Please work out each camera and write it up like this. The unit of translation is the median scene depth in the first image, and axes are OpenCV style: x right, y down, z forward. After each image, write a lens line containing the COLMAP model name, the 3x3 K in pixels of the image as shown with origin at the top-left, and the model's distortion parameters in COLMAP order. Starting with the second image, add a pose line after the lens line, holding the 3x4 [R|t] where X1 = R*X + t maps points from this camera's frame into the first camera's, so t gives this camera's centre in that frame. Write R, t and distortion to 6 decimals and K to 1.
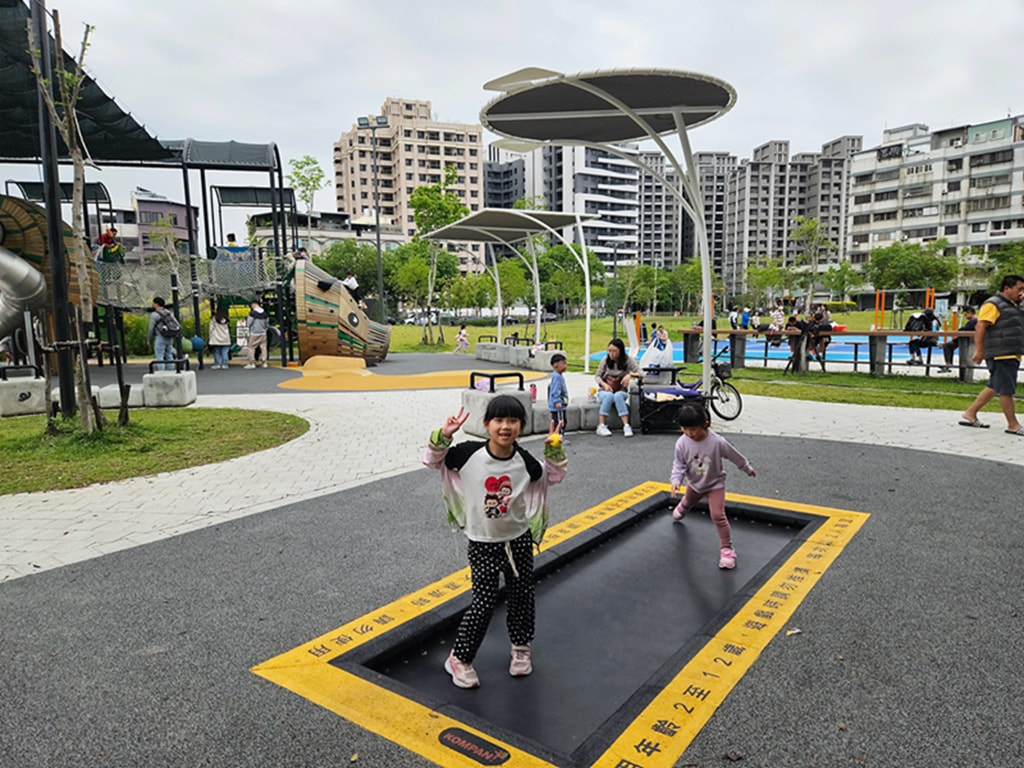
lens RADIAL K [[681.1, 0, 509.5], [0, 681.1, 393.2], [0, 0, 1]] dist [0.058876, -0.047592]
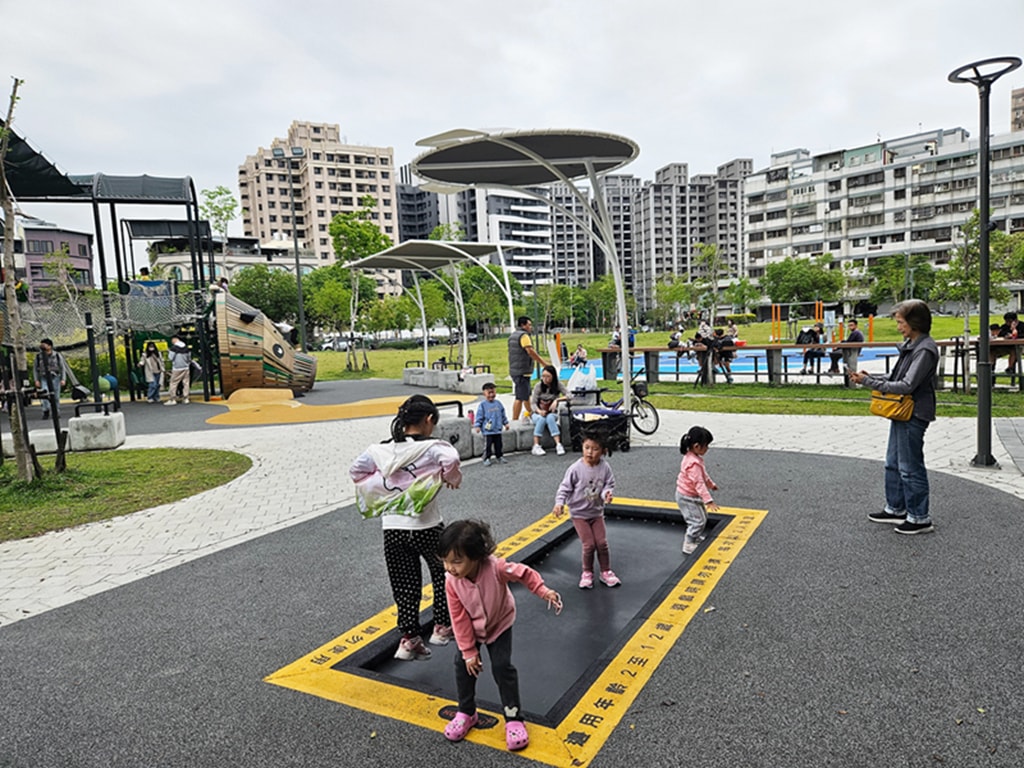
lens RADIAL K [[683.0, 0, 514.8], [0, 683.0, 385.7], [0, 0, 1]] dist [0.064964, -0.054575]
pose [[0.991568, -0.042699, 0.122354, -0.002283], [0.047387, 0.998240, -0.035665, -0.000919], [-0.120615, 0.041162, 0.991846, -0.006644]]
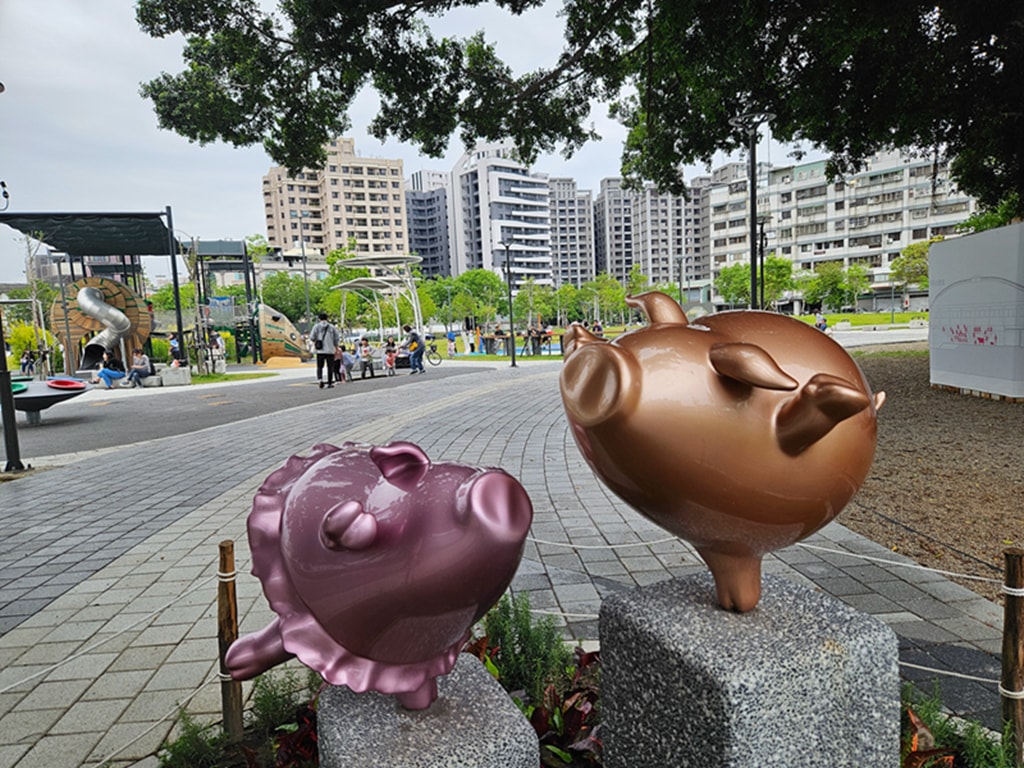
lens RADIAL K [[681.1, 0, 509.5], [0, 681.1, 393.2], [0, 0, 1]] dist [0.058876, -0.047592]
pose [[0.995287, -0.044253, 0.086283, 0.034145], [0.046342, 0.998676, -0.022352, 0.020899], [-0.085180, 0.026245, 0.996020, -0.162793]]
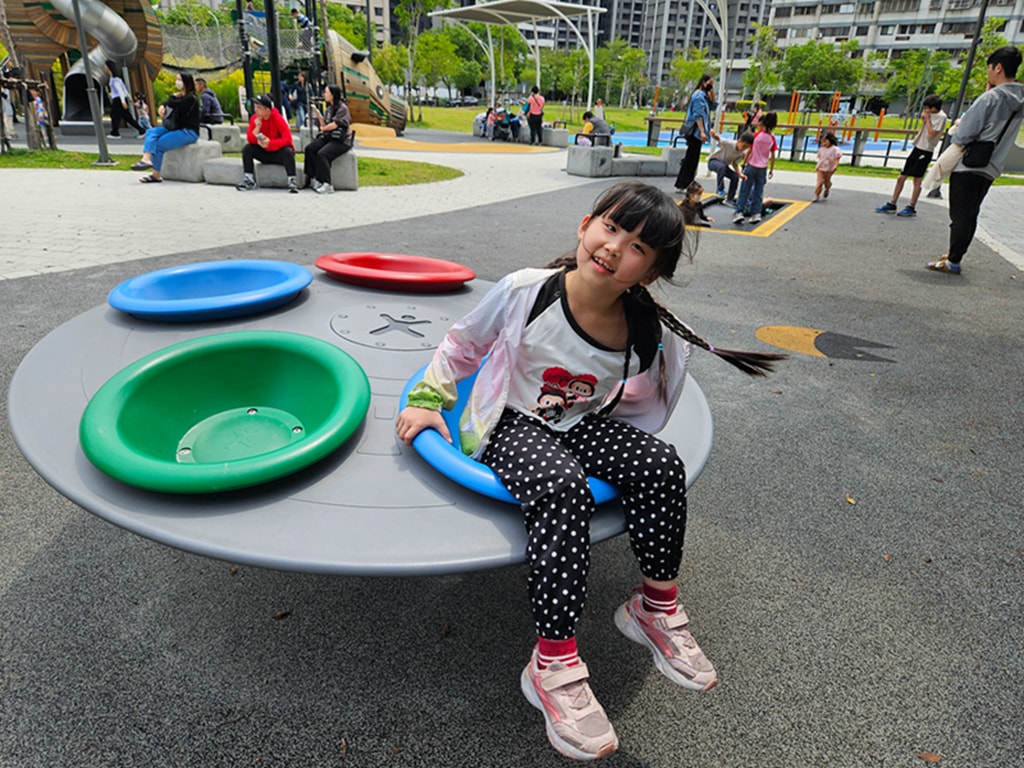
lens RADIAL K [[689.4, 0, 507.7], [0, 689.4, 396.4], [0, 0, 1]] dist [0.039927, -0.028891]
pose [[0.988795, -0.006461, 0.149142, -0.038547], [-0.036488, 0.958300, 0.283425, 0.008854], [-0.144754, -0.285691, 0.947326, -0.056985]]
